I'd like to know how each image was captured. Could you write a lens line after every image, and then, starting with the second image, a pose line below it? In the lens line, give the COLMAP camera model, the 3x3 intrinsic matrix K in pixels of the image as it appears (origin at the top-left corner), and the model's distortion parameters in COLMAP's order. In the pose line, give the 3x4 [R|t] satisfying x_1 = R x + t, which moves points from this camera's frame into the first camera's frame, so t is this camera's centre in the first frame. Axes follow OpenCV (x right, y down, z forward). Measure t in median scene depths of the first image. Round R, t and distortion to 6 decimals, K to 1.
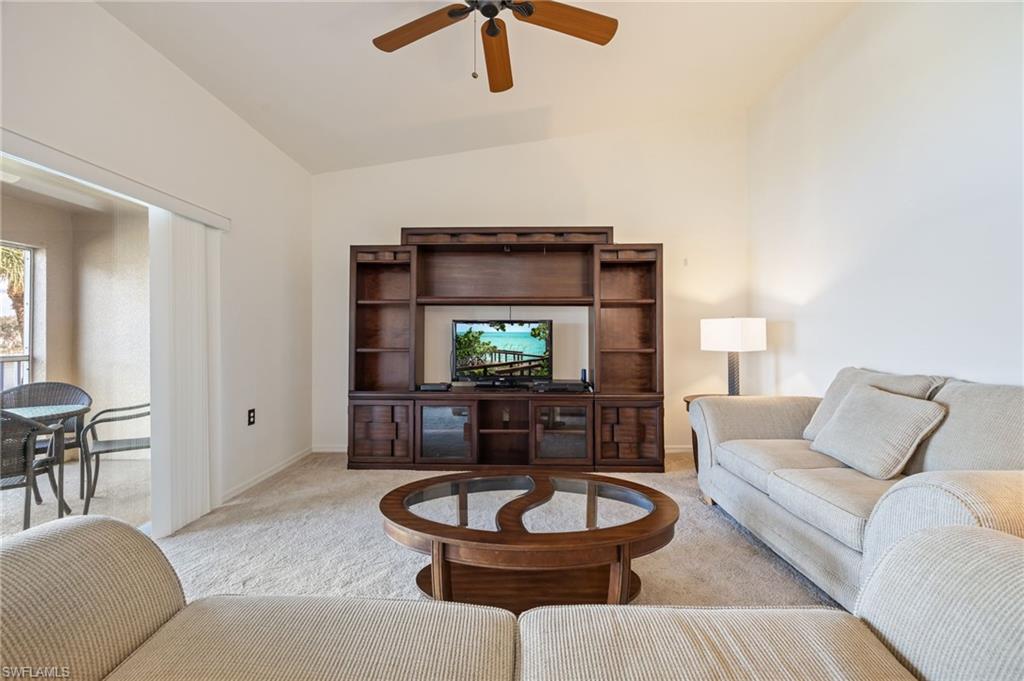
lens RADIAL K [[402.4, 0, 520.6], [0, 402.4, 328.1], [0, 0, 1]] dist [-0.003285, -0.000325]
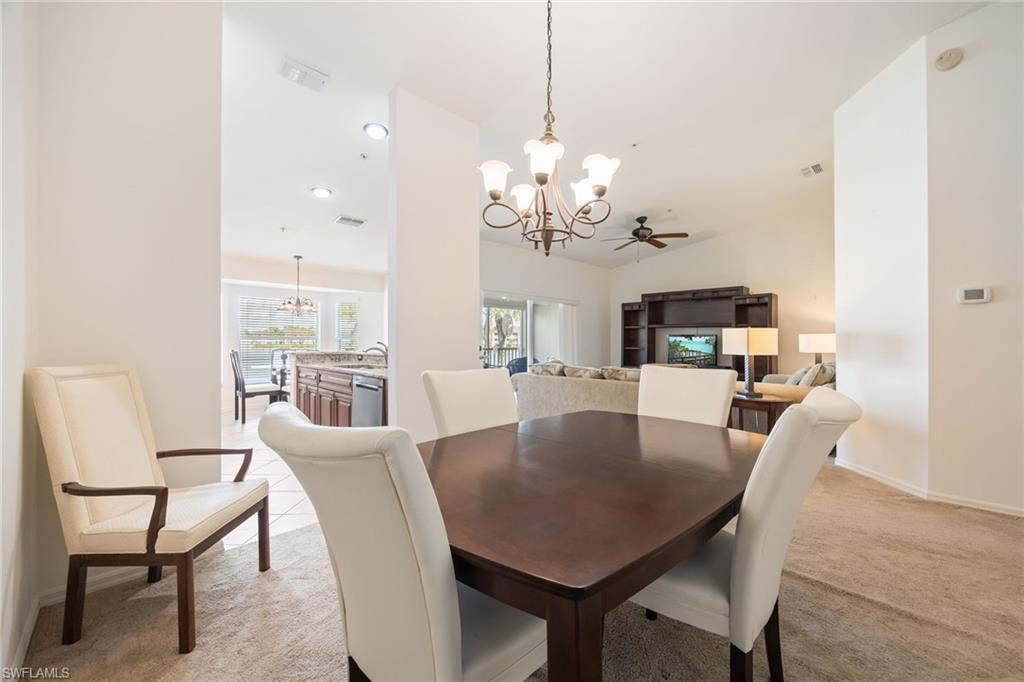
lens RADIAL K [[421.2, 0, 519.0], [0, 421.2, 337.0], [0, 0, 1]] dist [0.004860, -0.000258]
pose [[0.706154, 0.001503, -0.708056, 0.835673], [-0.001183, 0.999999, 0.000943, -0.010876], [0.708057, 0.000172, 0.706155, -1.082713]]
